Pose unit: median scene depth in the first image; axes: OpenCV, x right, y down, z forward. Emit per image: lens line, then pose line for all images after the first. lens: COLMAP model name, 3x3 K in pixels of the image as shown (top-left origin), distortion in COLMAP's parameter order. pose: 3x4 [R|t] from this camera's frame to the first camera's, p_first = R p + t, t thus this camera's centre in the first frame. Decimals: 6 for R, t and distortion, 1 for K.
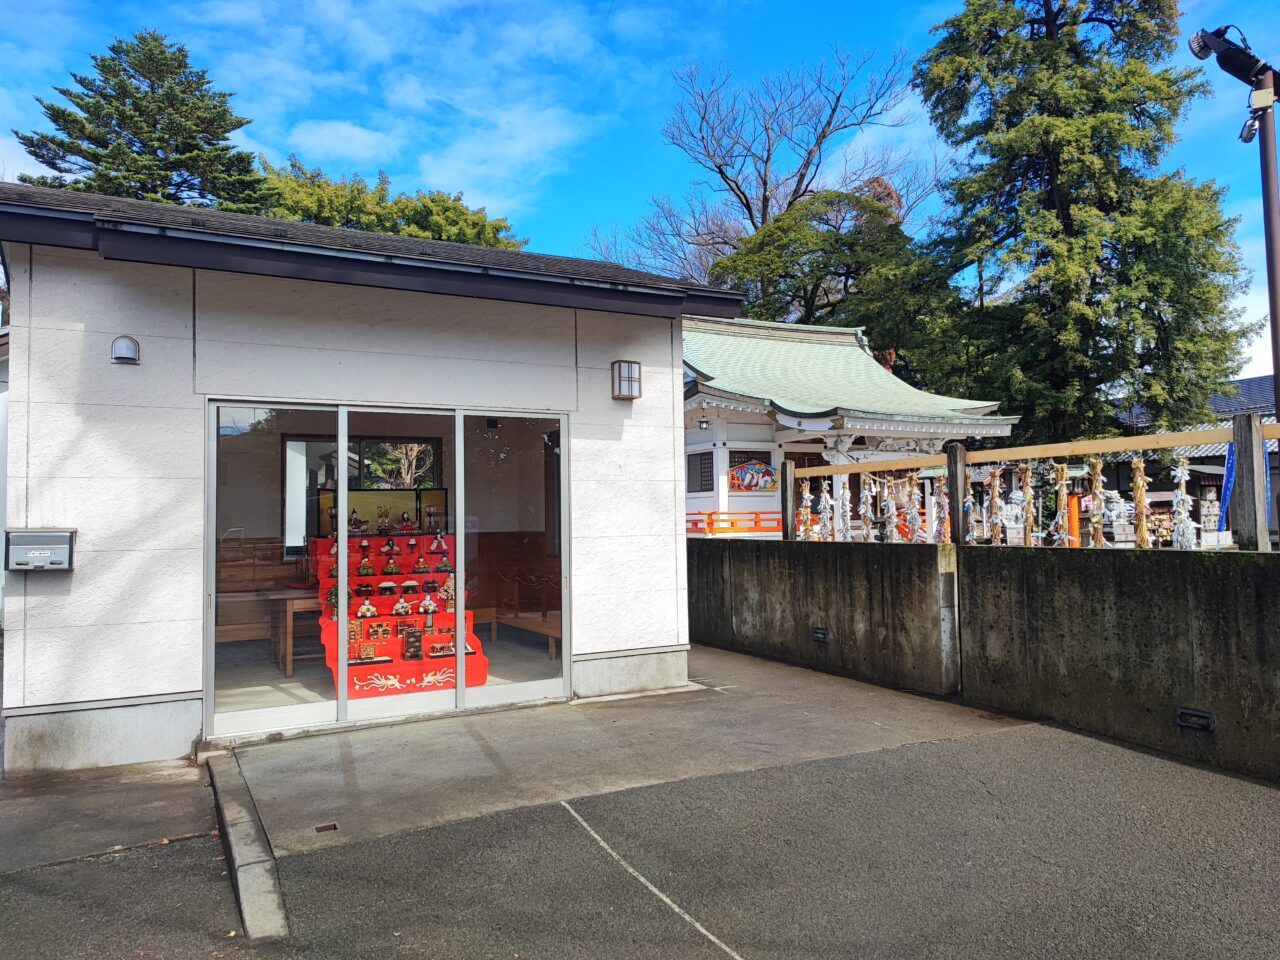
lens RADIAL K [[926.3, 0, 640.0], [0, 926.3, 480.0], [0, 0, 1]] dist [0.048731, 0.000303]
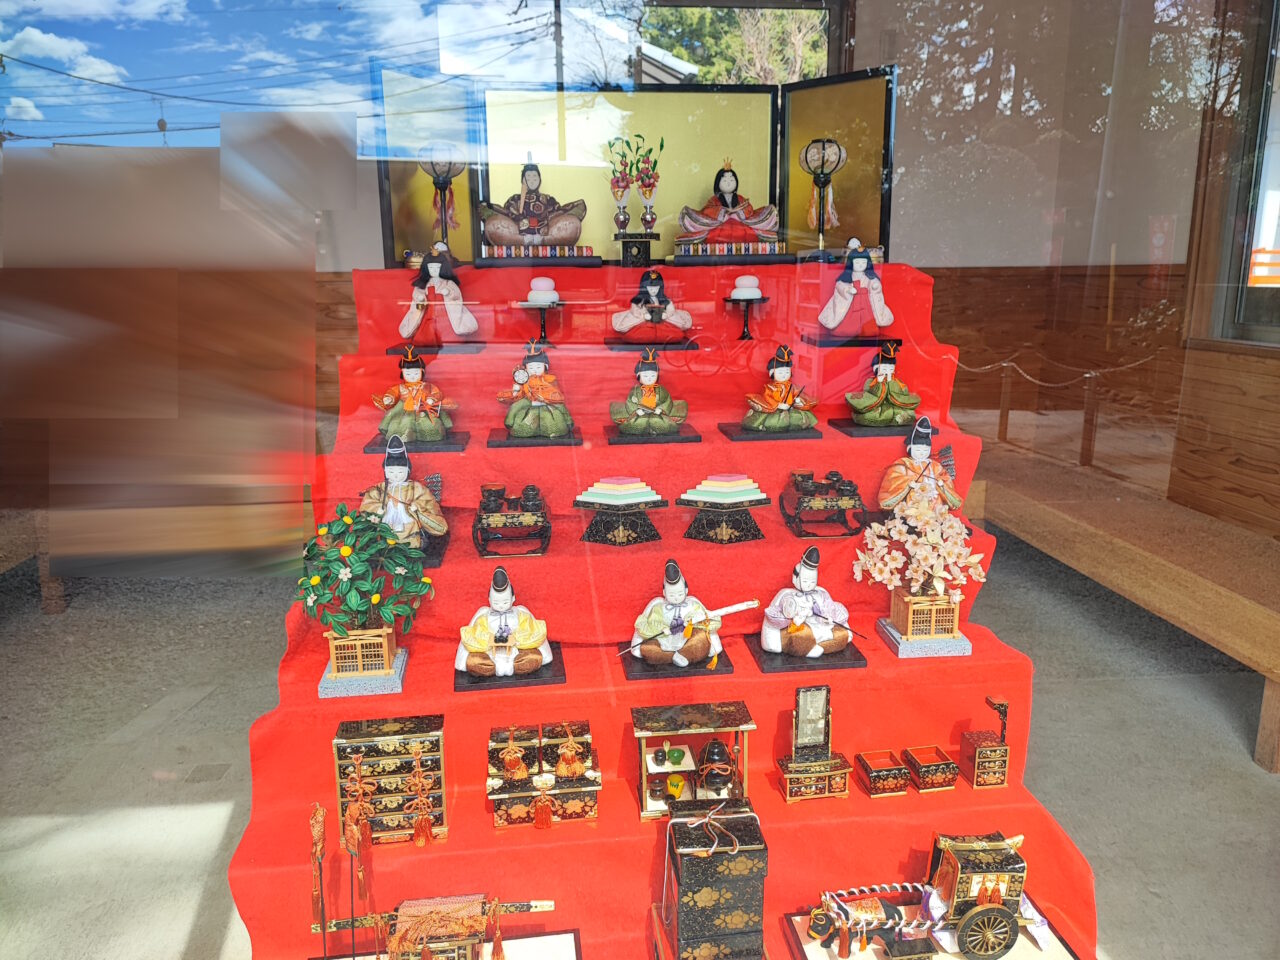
lens RADIAL K [[926.3, 0, 640.0], [0, 926.3, 480.0], [0, 0, 1]] dist [0.048731, 0.000303]
pose [[0.924701, 0.087830, -0.370424, -0.188041], [0.011364, 0.966220, 0.257467, 0.054887], [0.380525, -0.242289, 0.892467, 0.808404]]
